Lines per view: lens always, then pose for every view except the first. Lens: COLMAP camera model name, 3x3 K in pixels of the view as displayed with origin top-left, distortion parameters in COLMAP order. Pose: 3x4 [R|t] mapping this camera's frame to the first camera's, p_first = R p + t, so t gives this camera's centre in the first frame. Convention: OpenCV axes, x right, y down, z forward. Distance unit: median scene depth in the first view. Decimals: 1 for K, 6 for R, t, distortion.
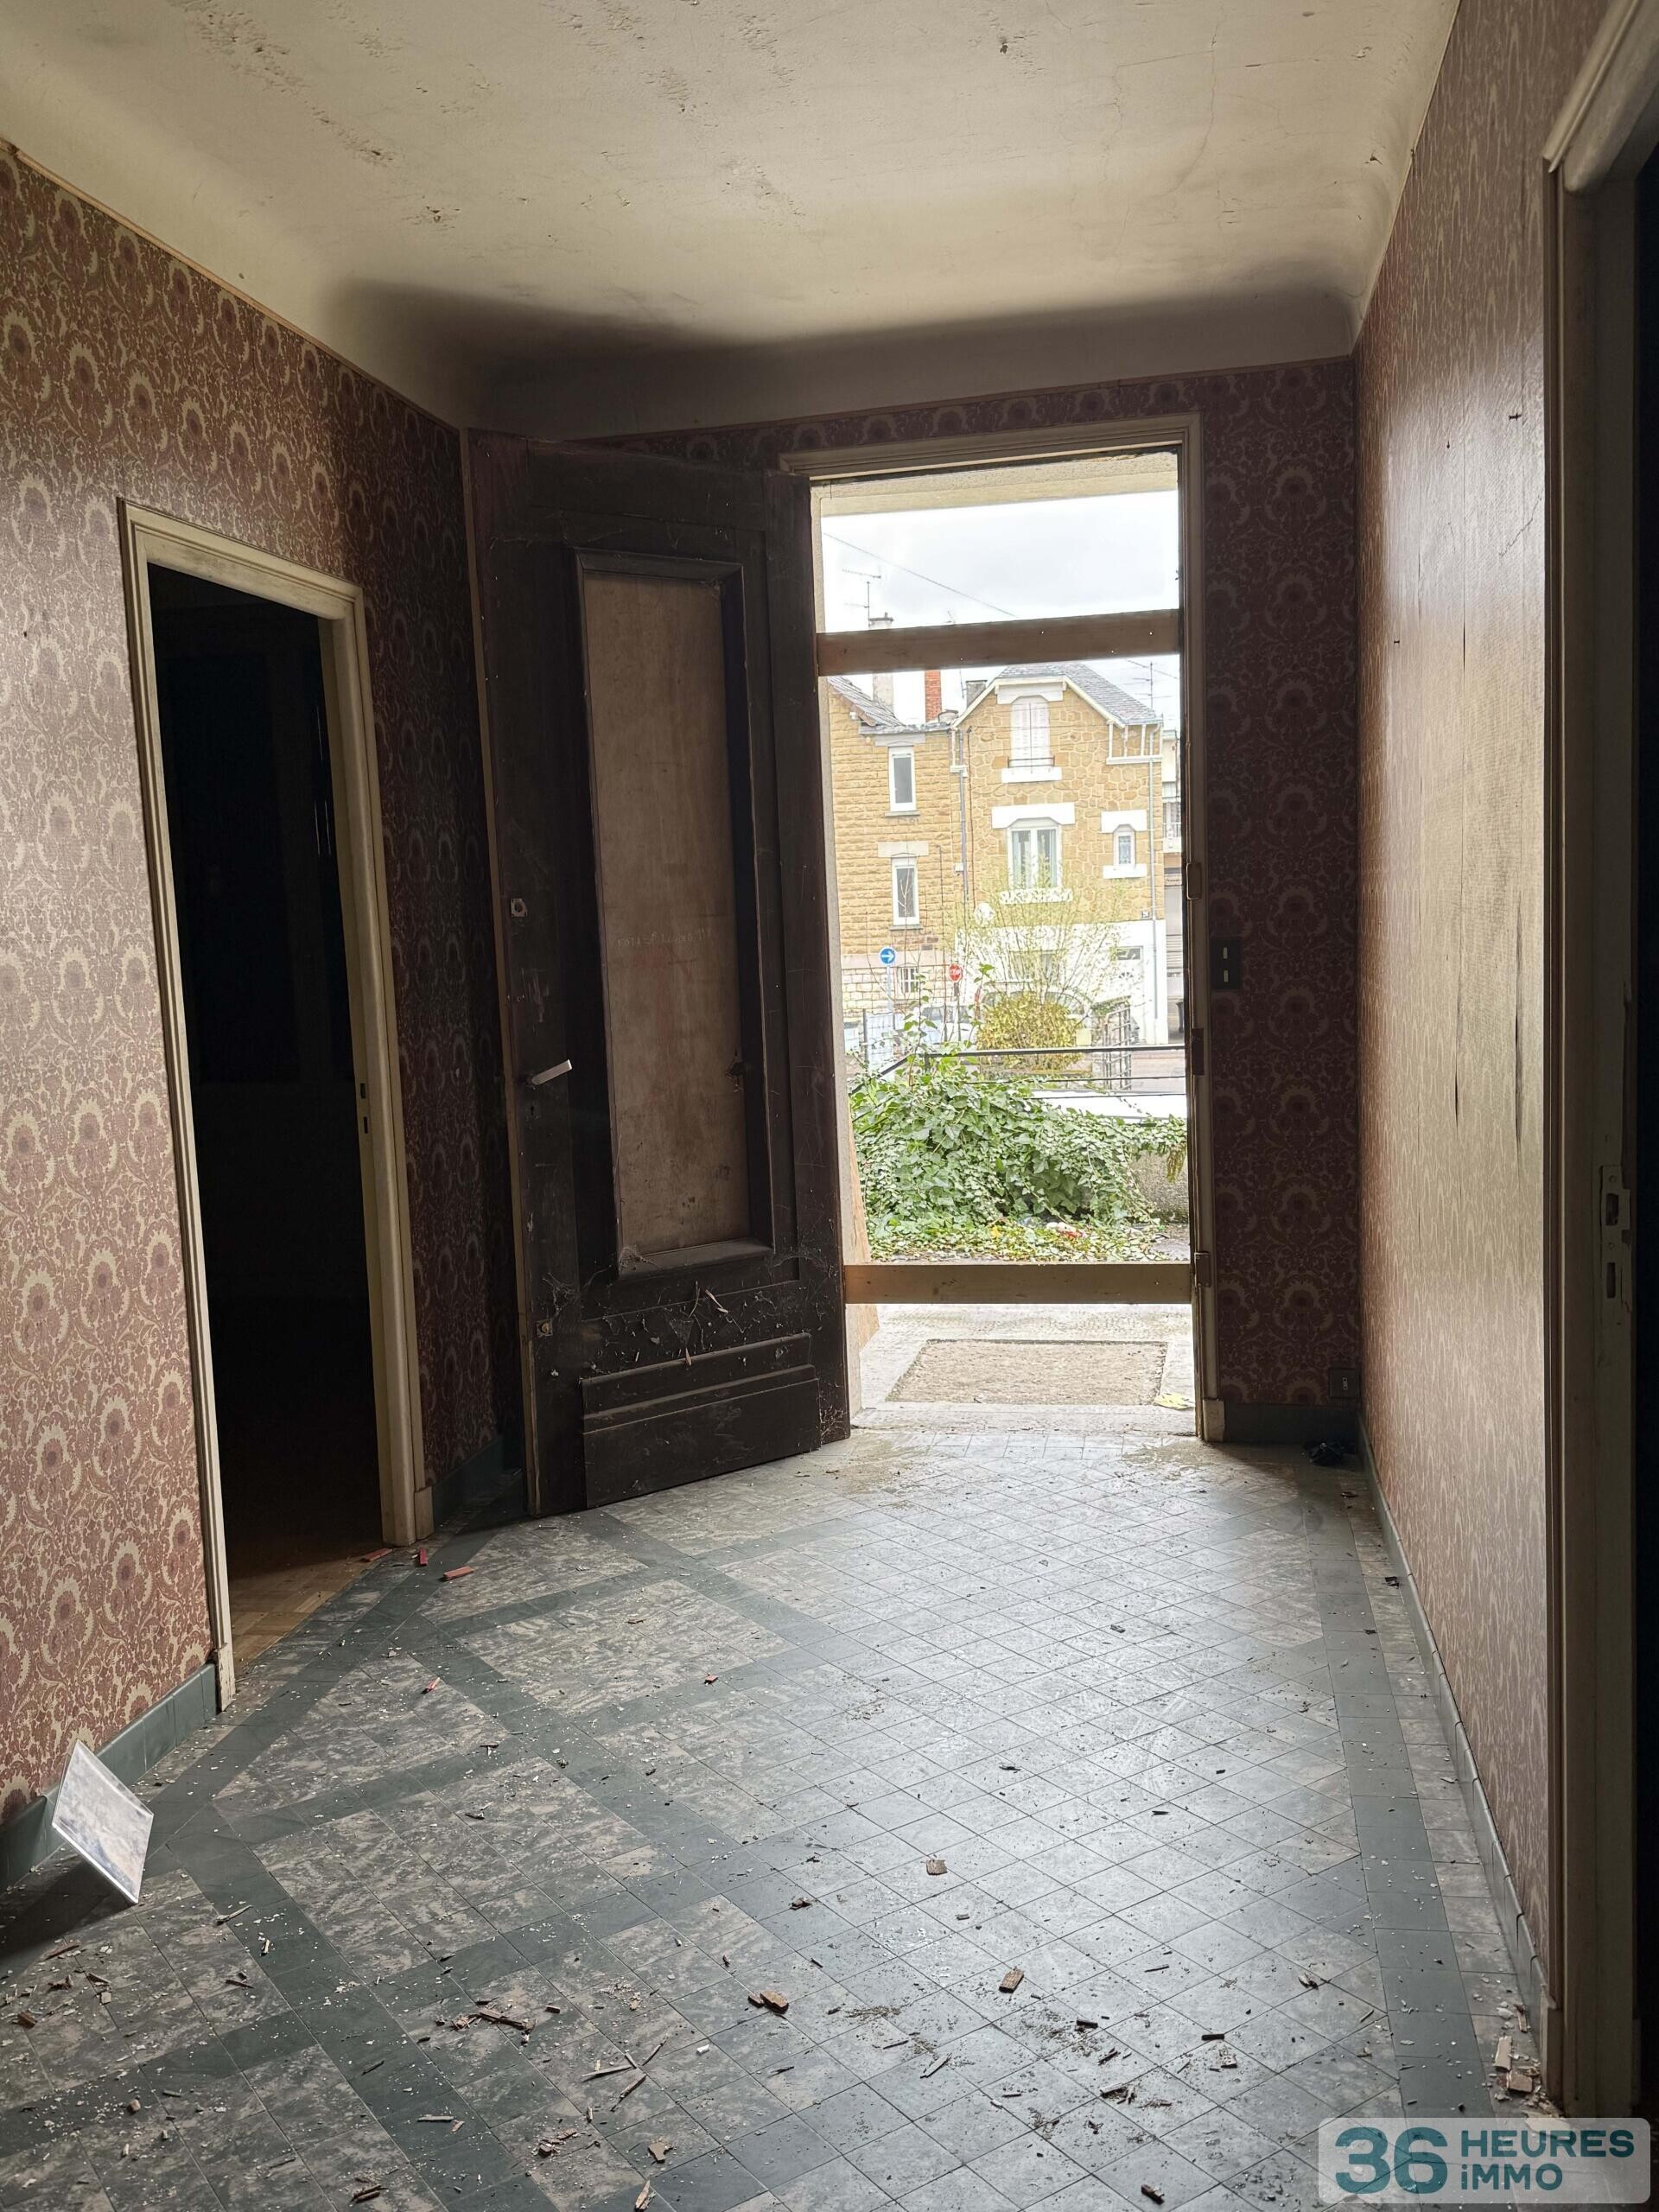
lens RADIAL K [[1925.2, 0, 828.0], [0, 1925.2, 1109.4], [0, 0, 1]] dist [0.001384, 0.000660]
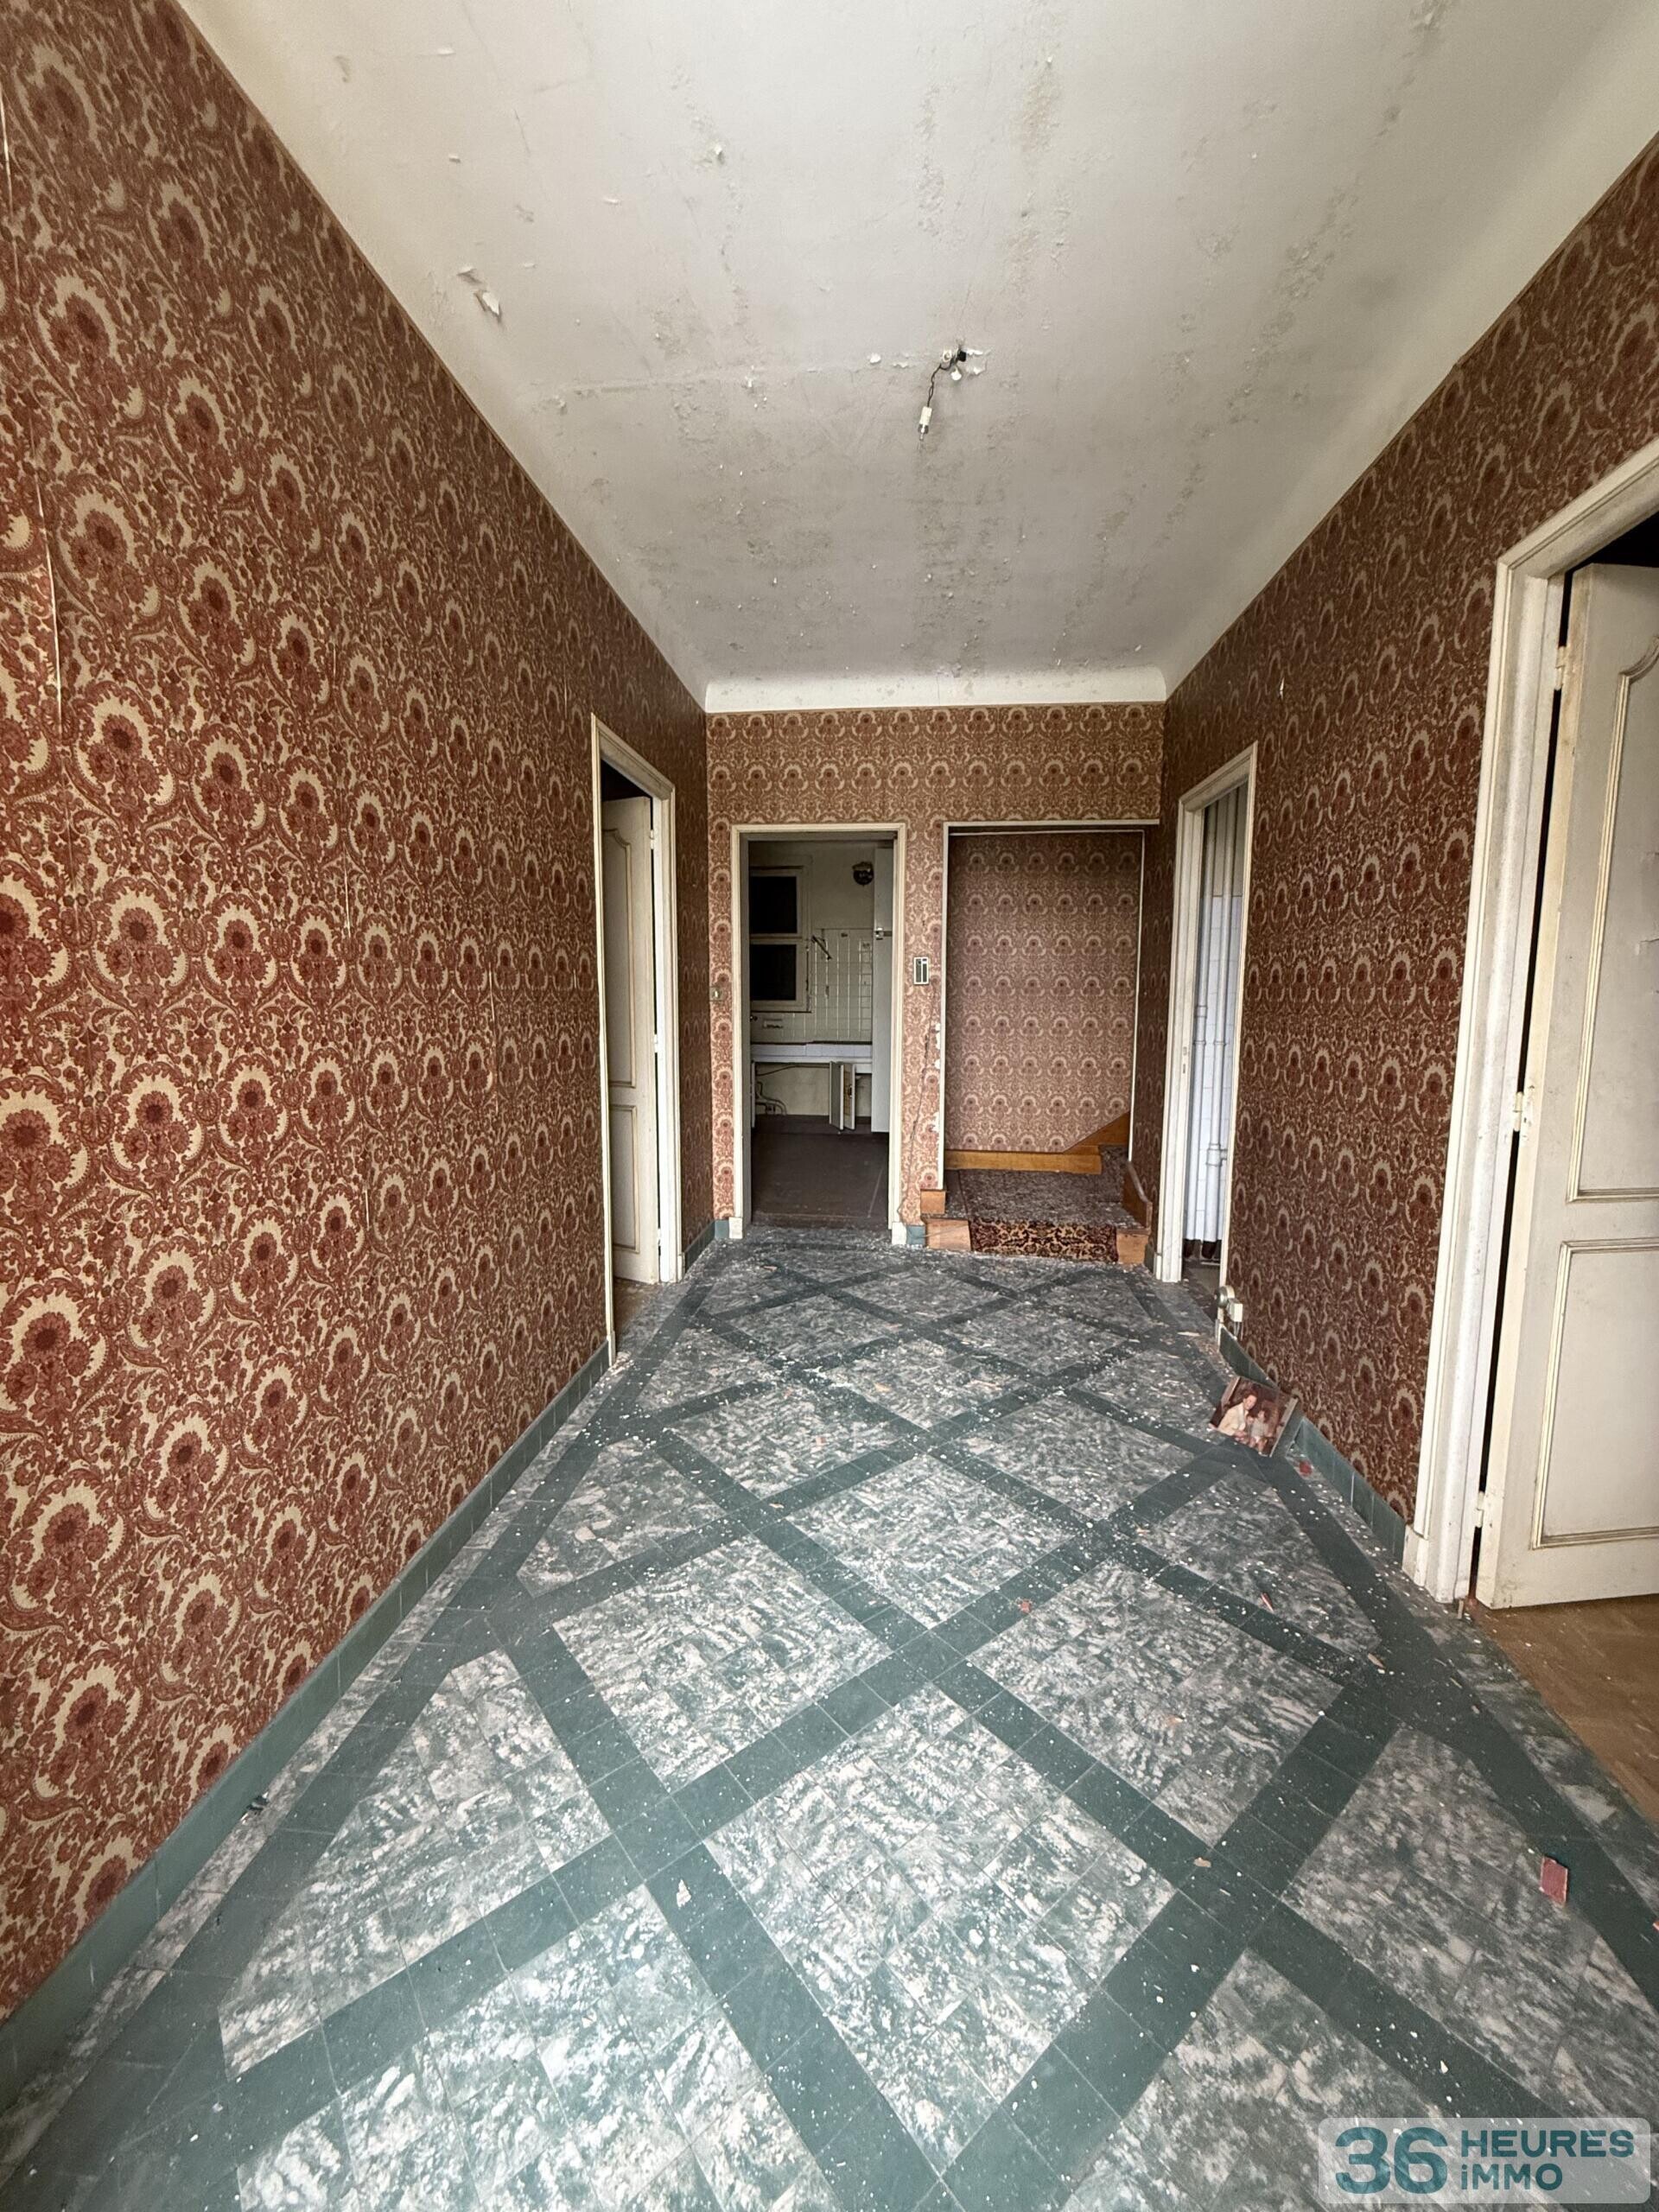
lens RADIAL K [[881.5, 0, 826.7], [0, 881.5, 1100.9], [0, 0, 1]] dist [-0.000237, 0.000004]
pose [[-0.995732, 0.042855, -0.081734, 0.083502], [0.023918, 0.975217, 0.219953, -0.110083], [0.089134, 0.217060, -0.972080, 1.392834]]
